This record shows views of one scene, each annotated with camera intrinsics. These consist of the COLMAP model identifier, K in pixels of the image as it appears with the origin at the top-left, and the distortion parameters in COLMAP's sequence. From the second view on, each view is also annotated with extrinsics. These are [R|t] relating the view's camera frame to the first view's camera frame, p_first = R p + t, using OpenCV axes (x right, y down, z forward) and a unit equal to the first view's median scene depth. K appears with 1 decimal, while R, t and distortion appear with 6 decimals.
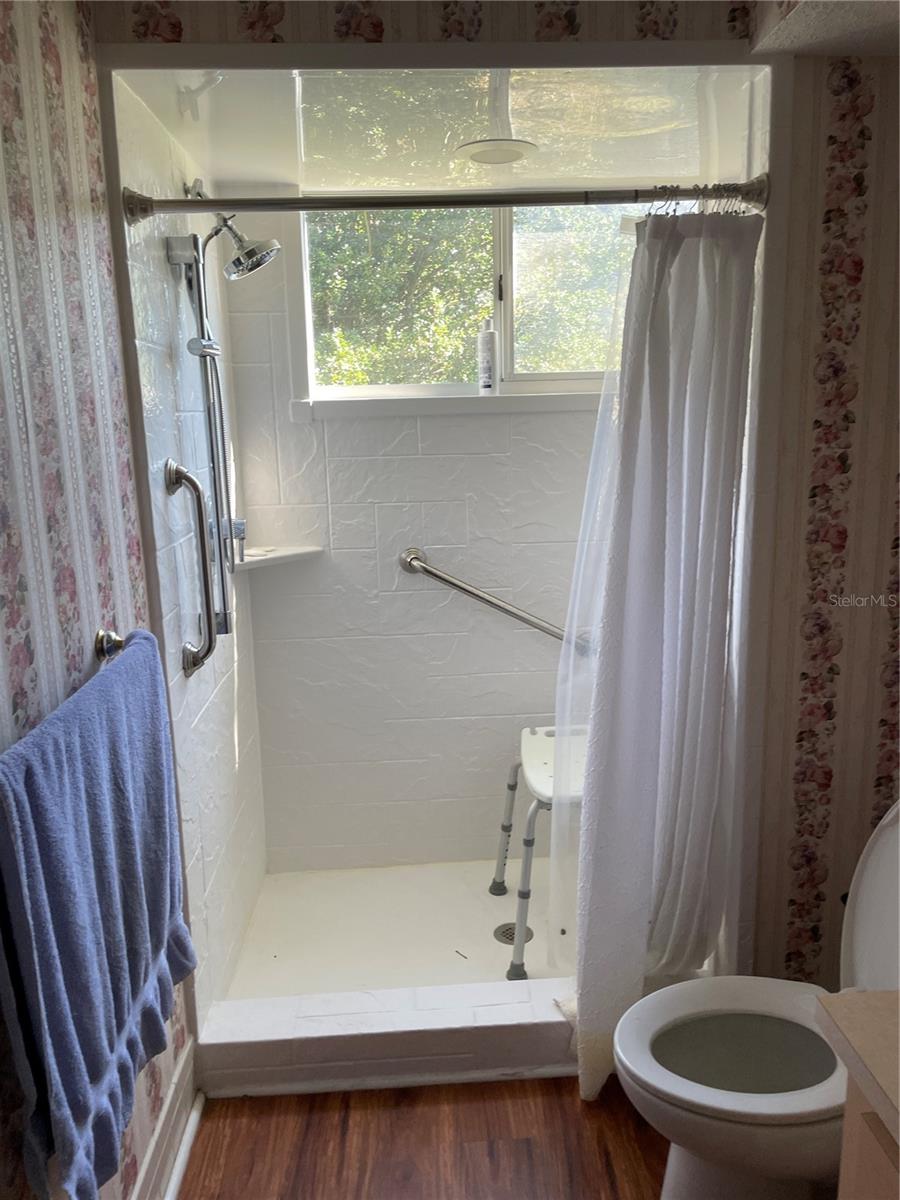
lens RADIAL K [[913.0, 0, 453.3], [0, 913.0, 600.7], [0, 0, 1]] dist [0.086717, -0.117978]
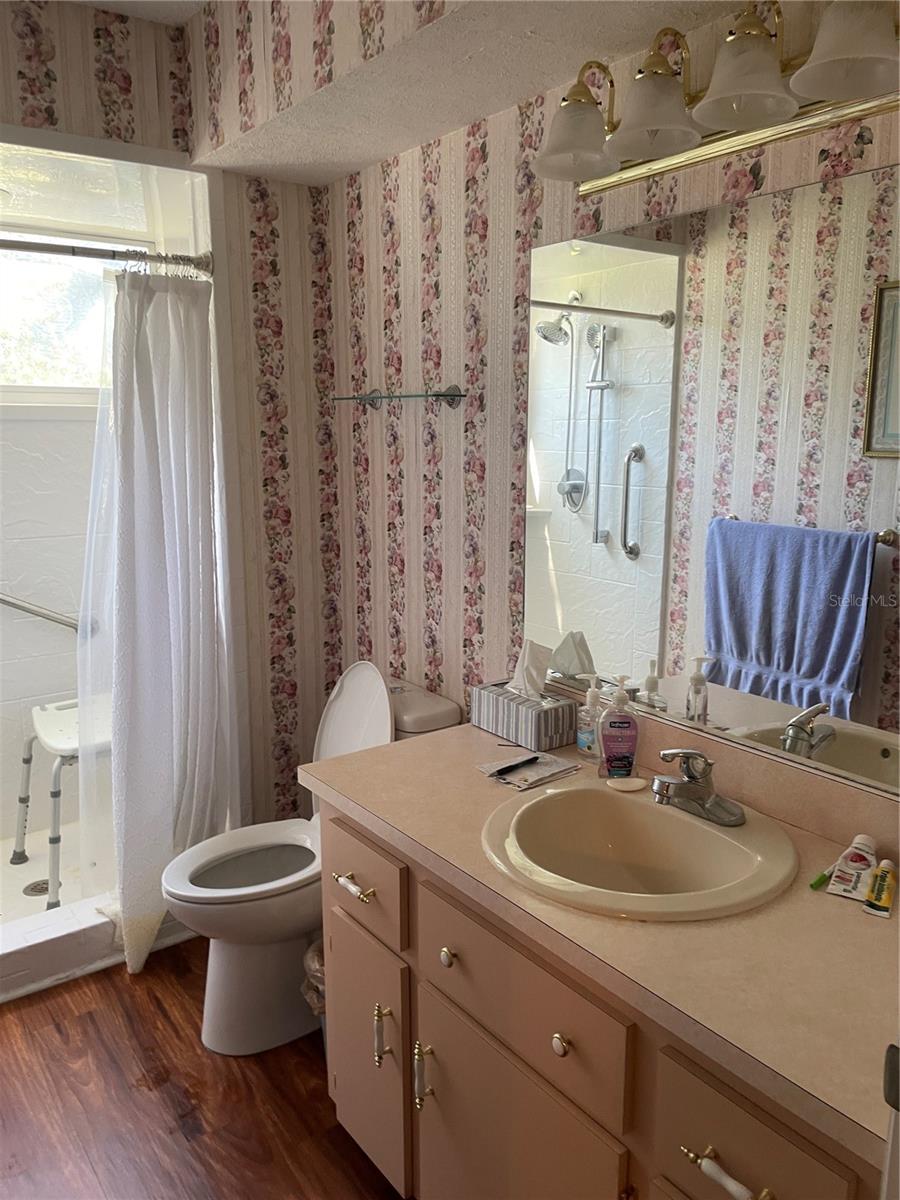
lens RADIAL K [[913.0, 0, 453.3], [0, 913.0, 600.7], [0, 0, 1]] dist [0.086717, -0.117978]
pose [[0.836791, -0.078575, 0.541855, -0.135017], [0.090767, 0.995863, 0.004239, 0.078332], [-0.539947, 0.045636, 0.840461, -0.304677]]
